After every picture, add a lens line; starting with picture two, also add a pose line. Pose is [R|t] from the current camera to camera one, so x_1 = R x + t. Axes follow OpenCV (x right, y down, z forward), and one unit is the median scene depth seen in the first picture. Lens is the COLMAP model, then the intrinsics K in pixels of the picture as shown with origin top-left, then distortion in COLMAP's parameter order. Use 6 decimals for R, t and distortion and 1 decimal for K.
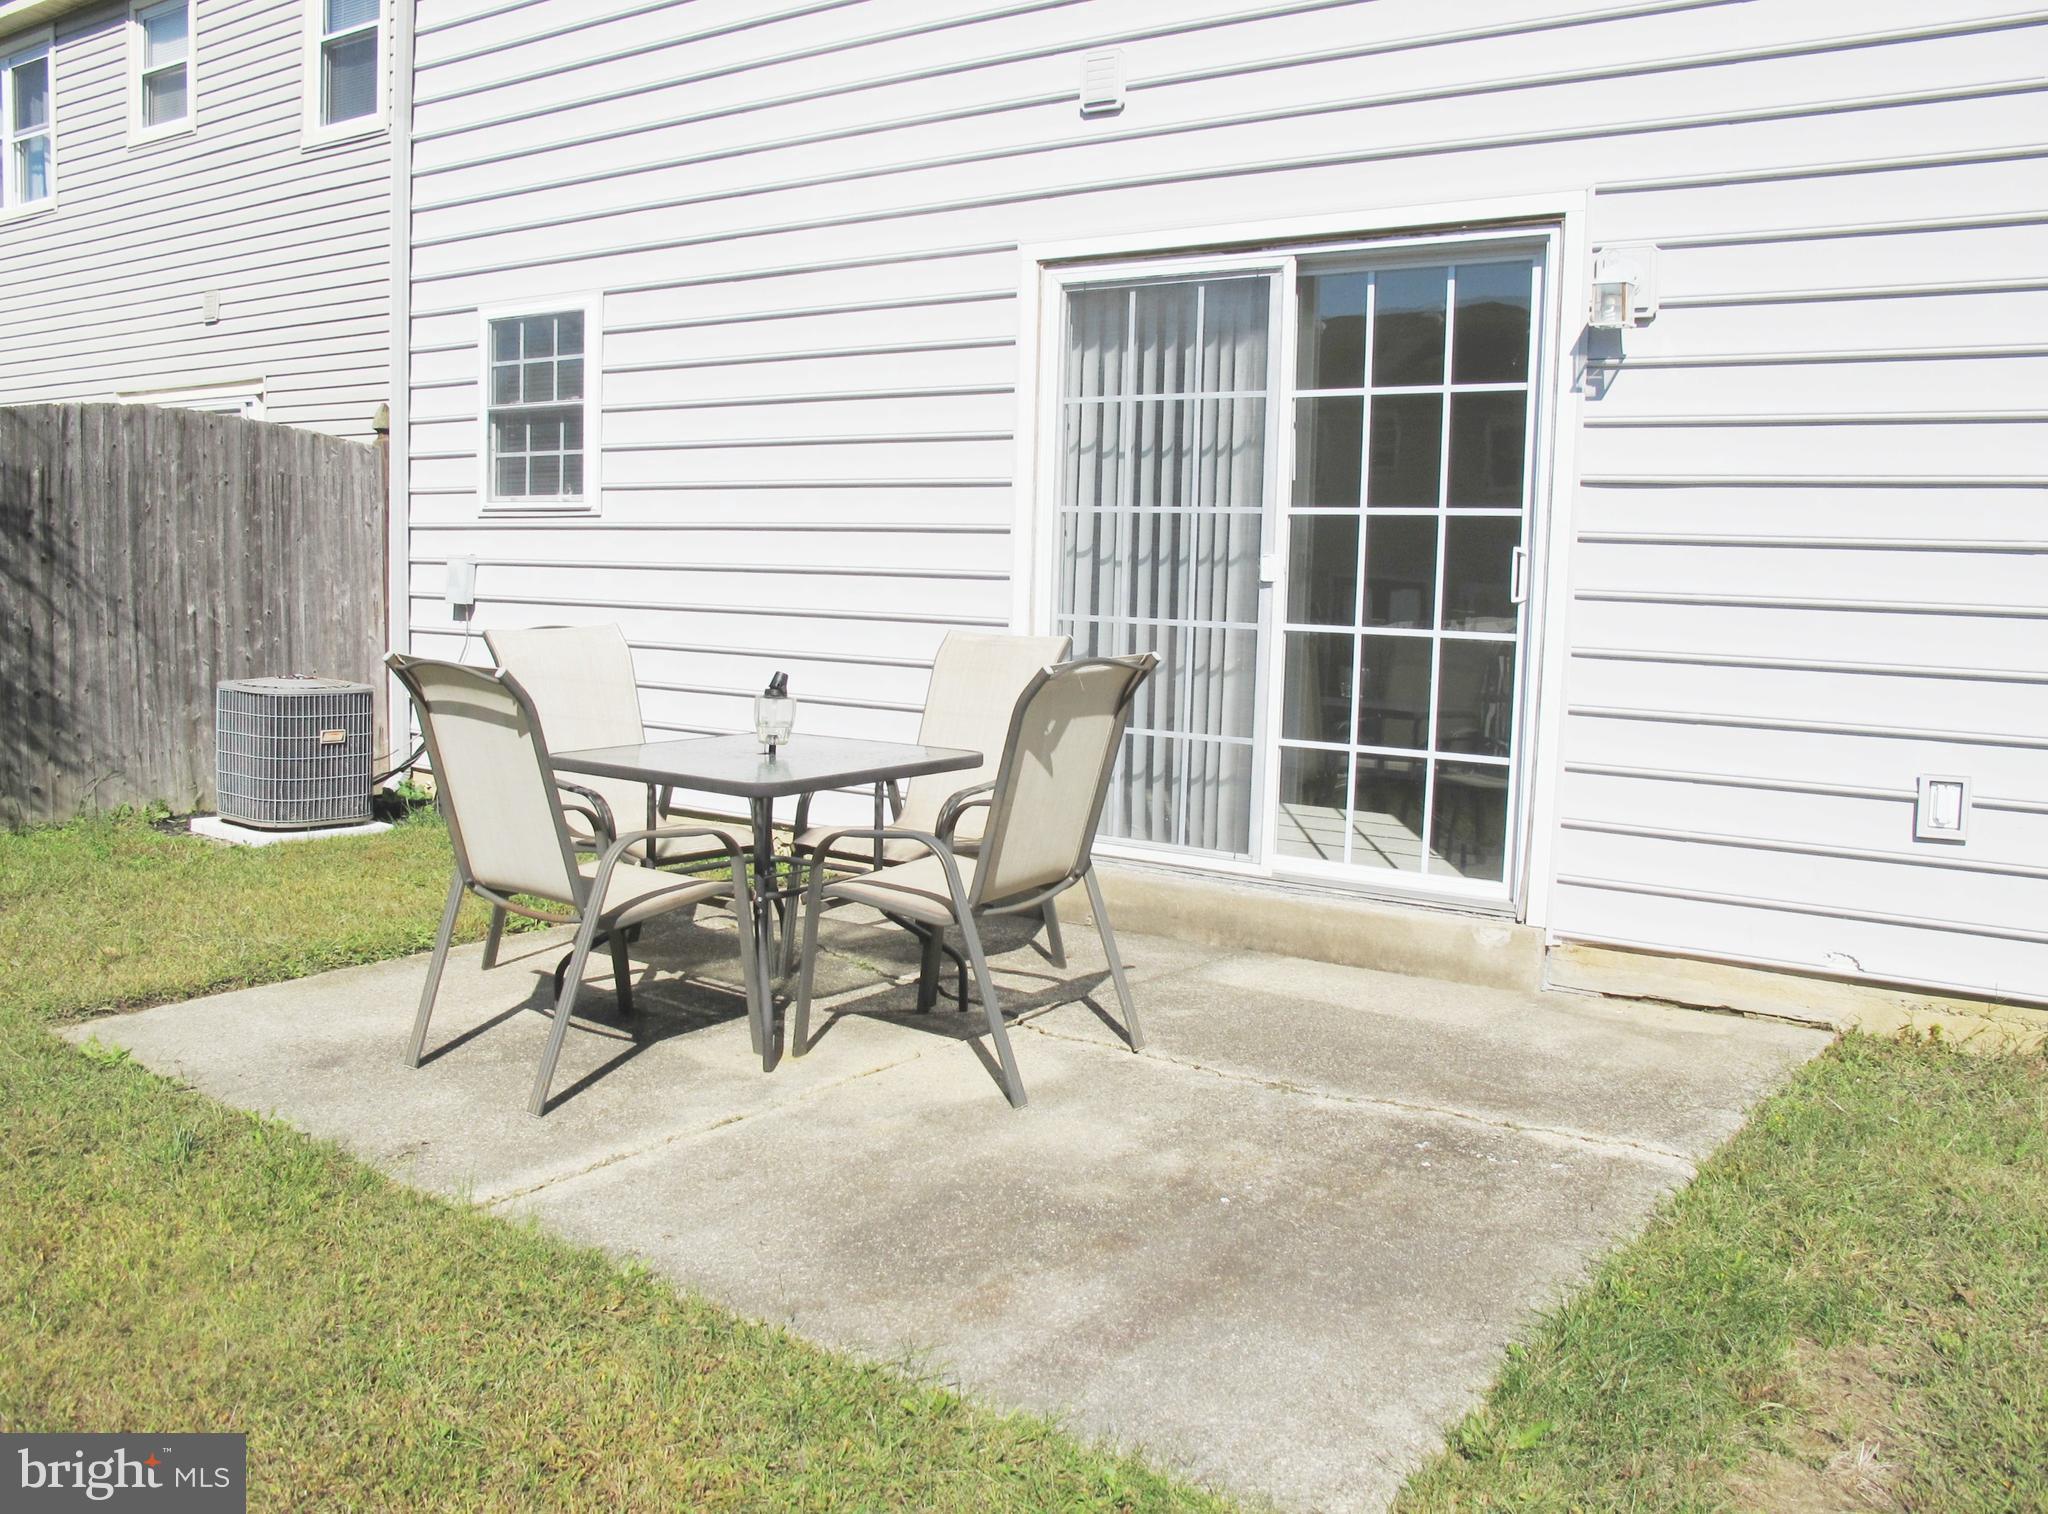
lens RADIAL K [[1763.9, 0, 1021.5], [0, 1763.9, 761.0], [0, 0, 1]] dist [-0.109402, 0.021853]
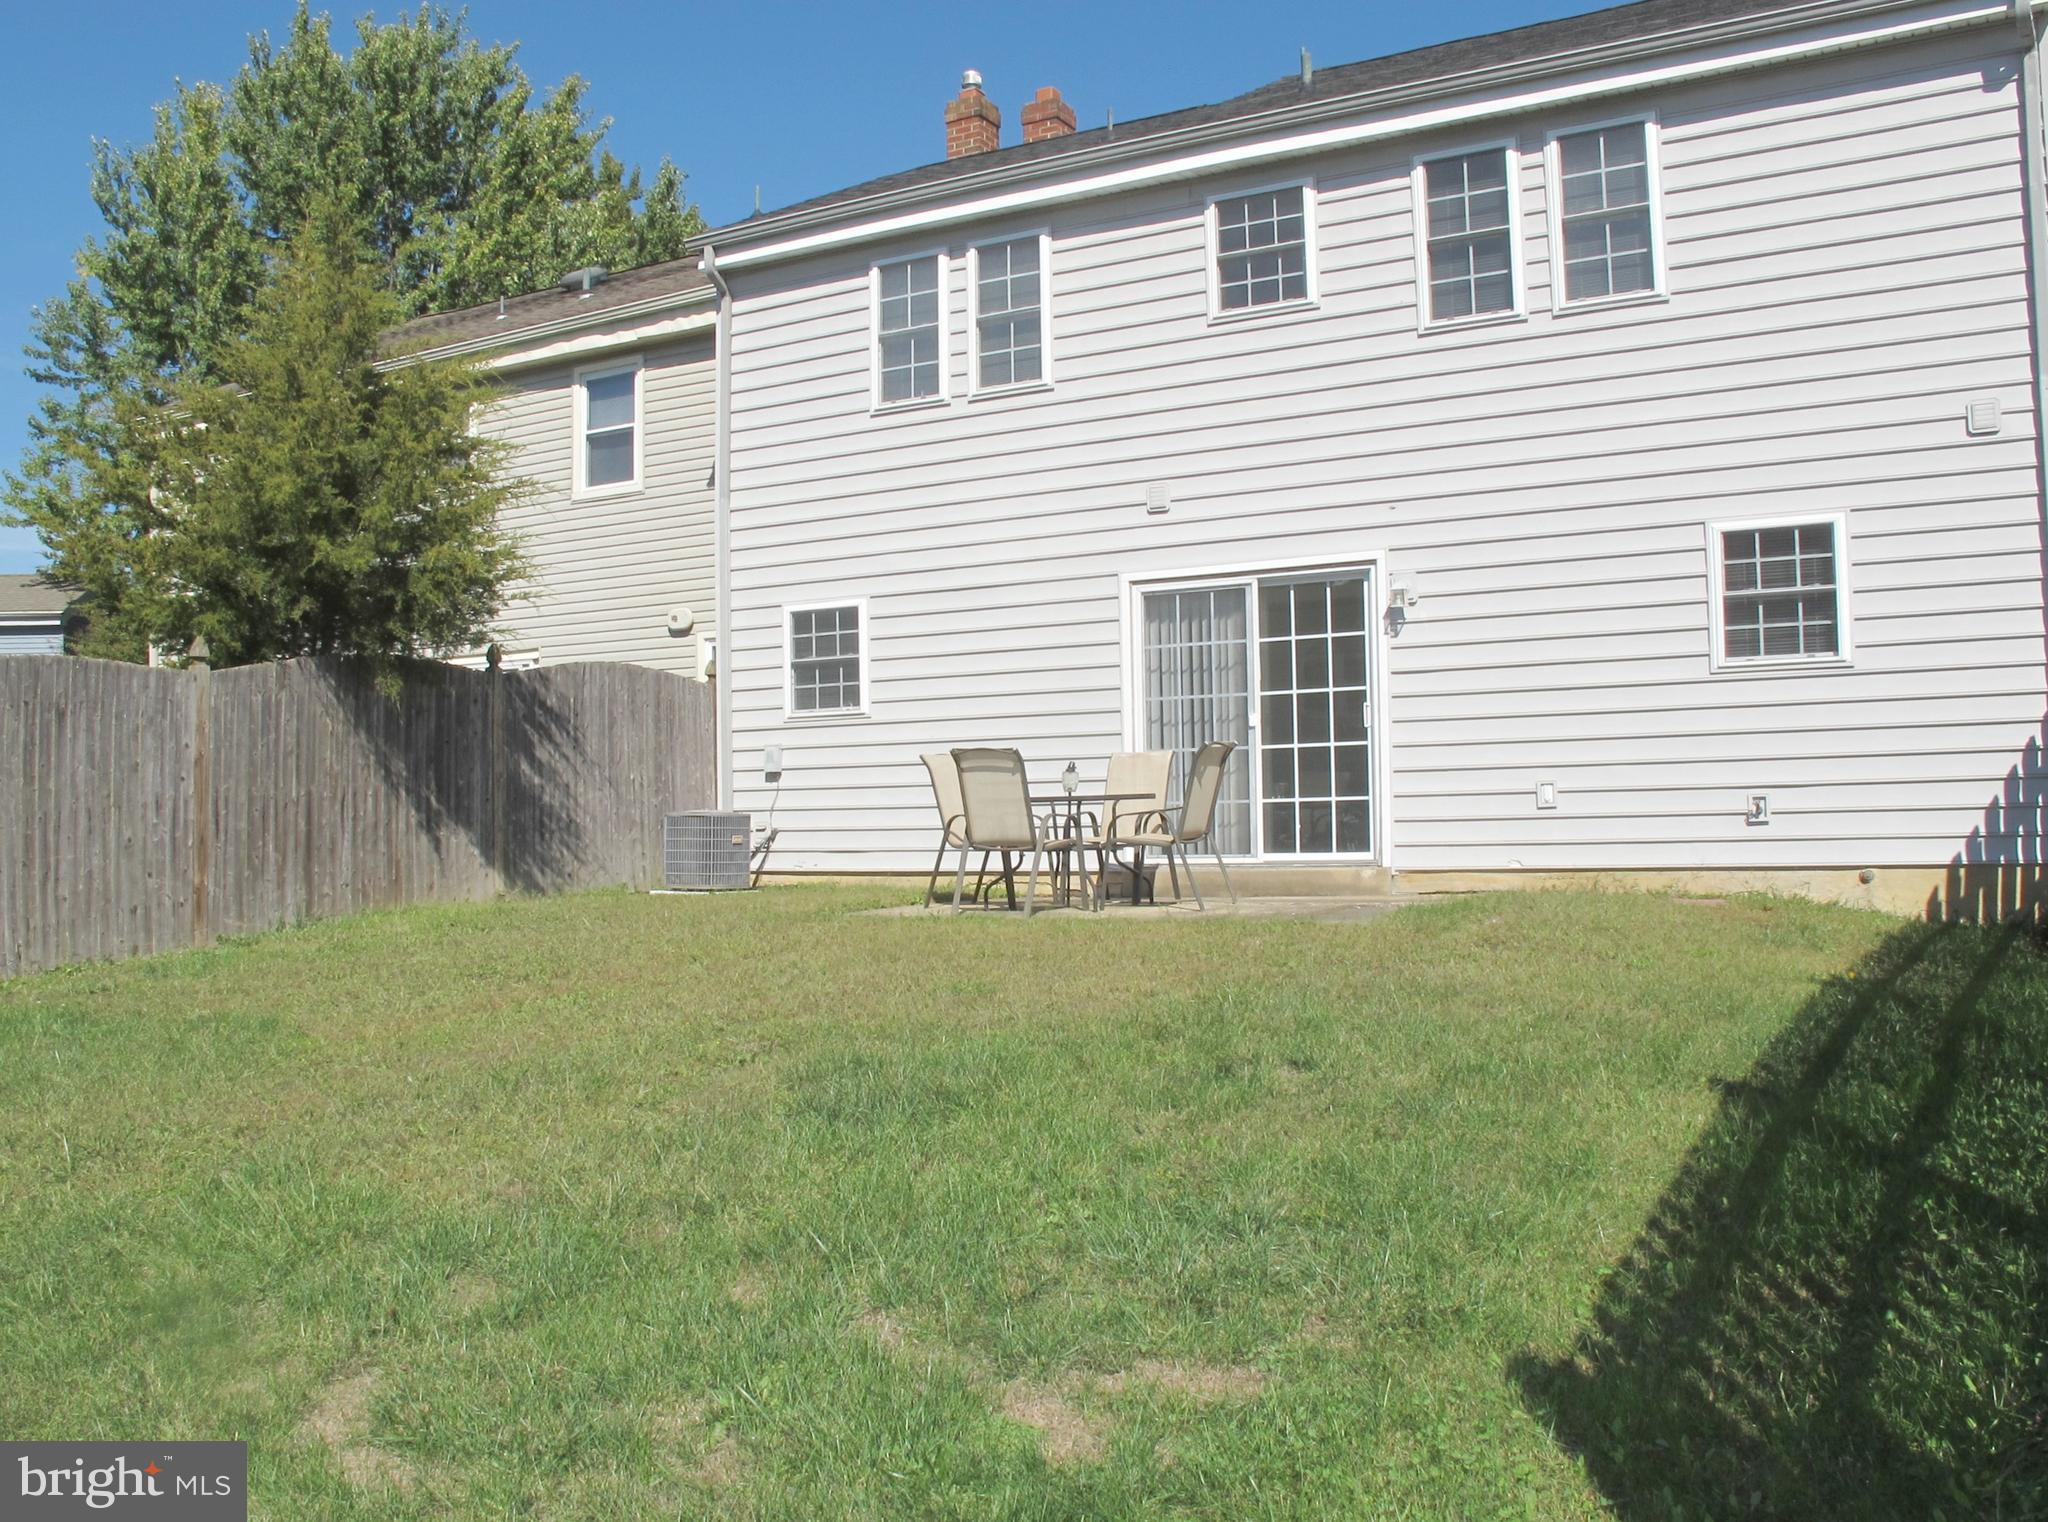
lens RADIAL K [[1763.9, 0, 1026.7], [0, 1763.9, 757.4], [0, 0, 1]] dist [-0.109402, 0.021853]
pose [[0.993604, -0.037028, 0.106677, -0.329548], [0.052111, 0.988455, -0.142273, 0.205335], [-0.100178, 0.146922, 0.984062, -0.983503]]
